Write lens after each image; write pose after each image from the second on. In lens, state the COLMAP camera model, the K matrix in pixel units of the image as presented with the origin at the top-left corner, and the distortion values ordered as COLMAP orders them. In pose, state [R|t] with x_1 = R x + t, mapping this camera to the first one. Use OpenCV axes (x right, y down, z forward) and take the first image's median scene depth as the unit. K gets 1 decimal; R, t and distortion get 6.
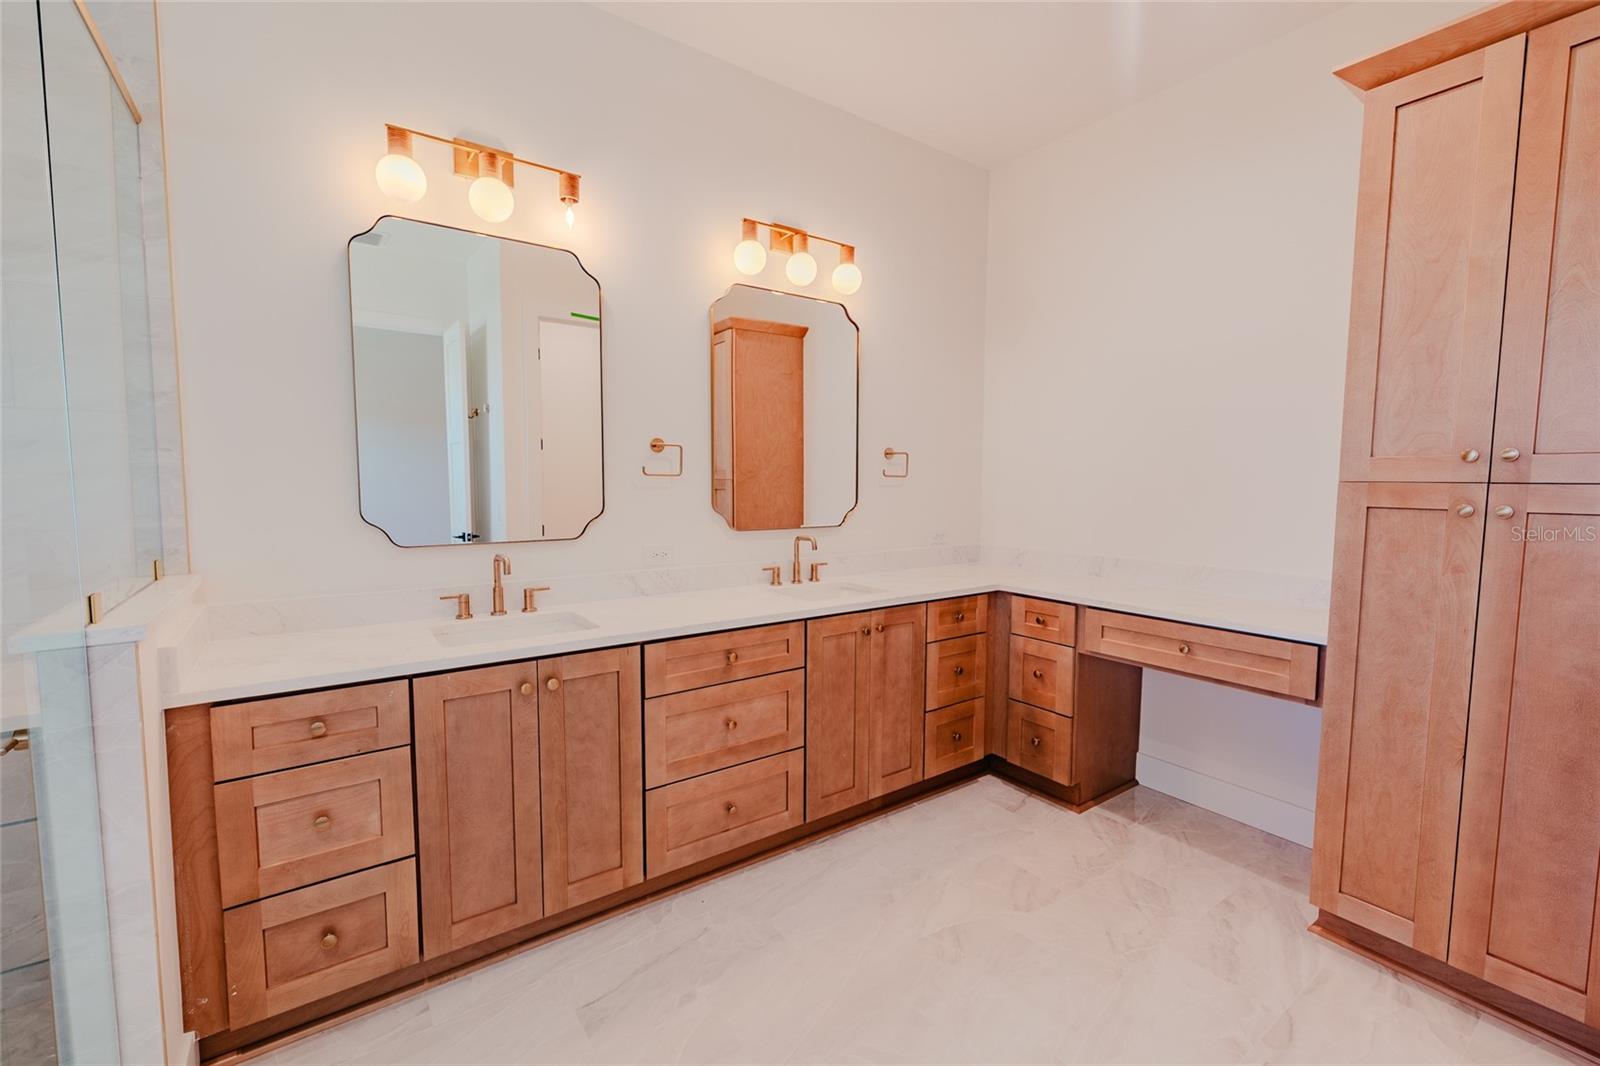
lens RADIAL K [[667.9, 0, 802.9], [0, 667.9, 529.9], [0, 0, 1]] dist [0.001227, -0.000076]
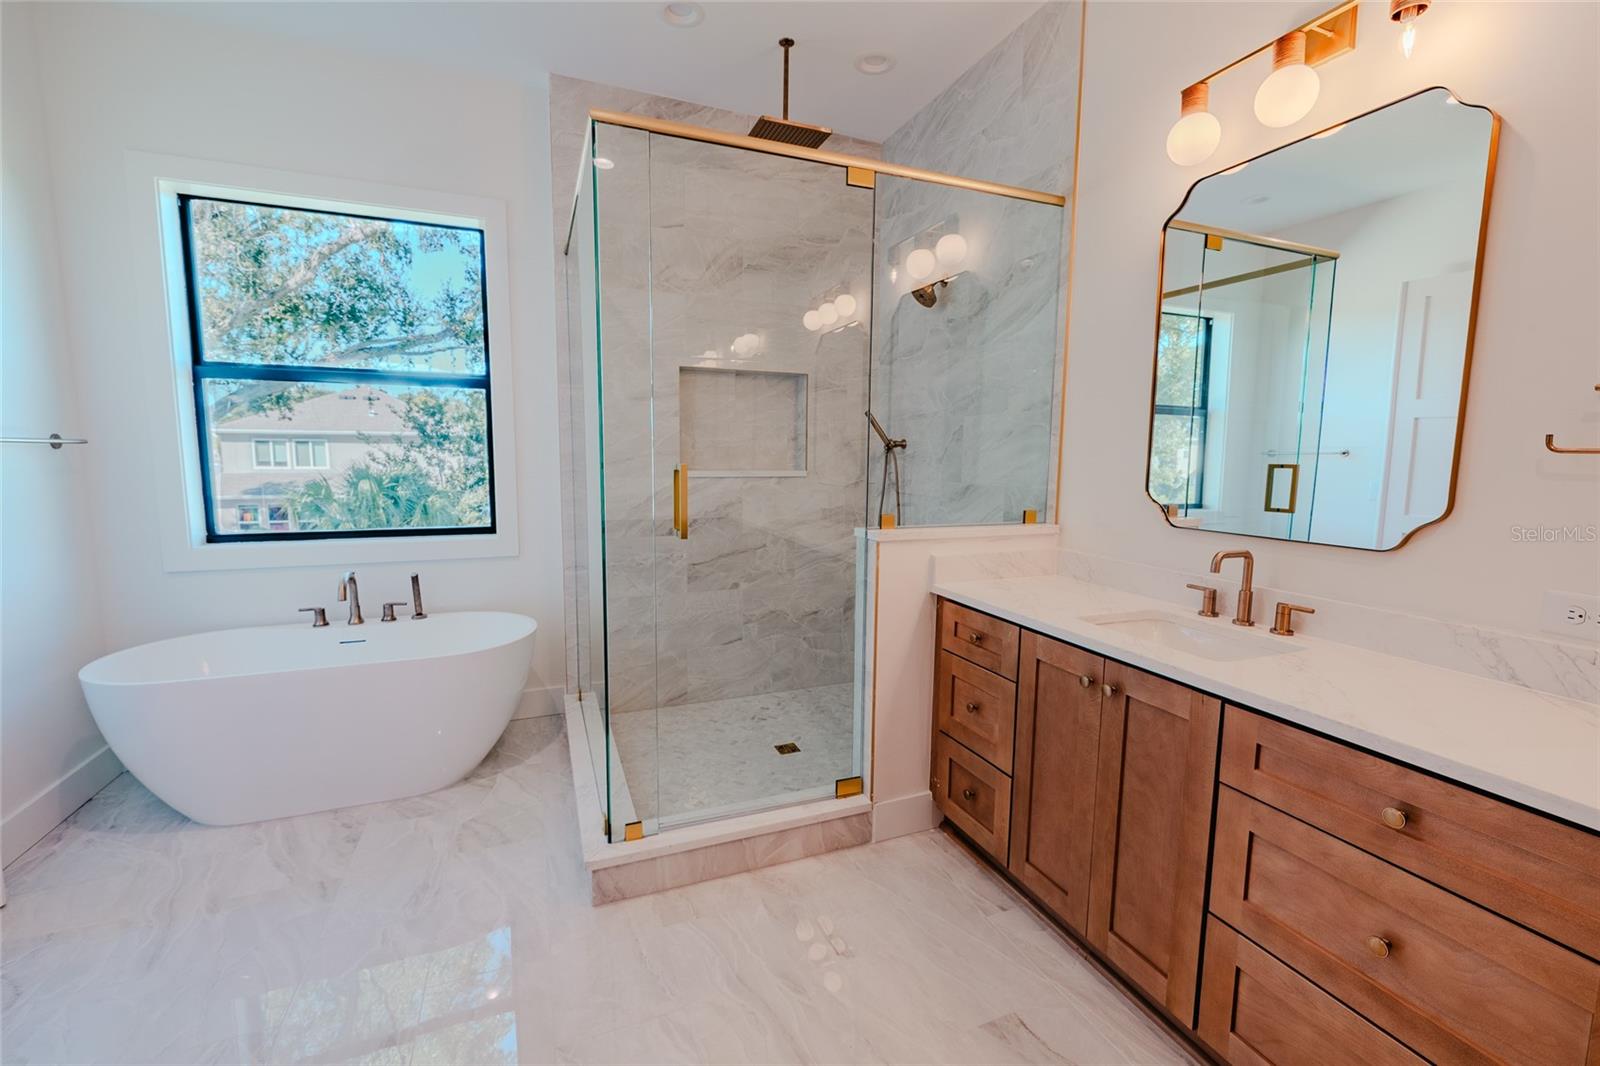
lens RADIAL K [[667.9, 0, 802.9], [0, 667.9, 529.9], [0, 0, 1]] dist [0.001227, -0.000076]
pose [[-0.228243, 0.107044, -0.967702, 0.472959], [-0.086810, 0.987741, 0.129736, -0.048869], [0.969726, 0.113617, -0.216153, 0.685198]]
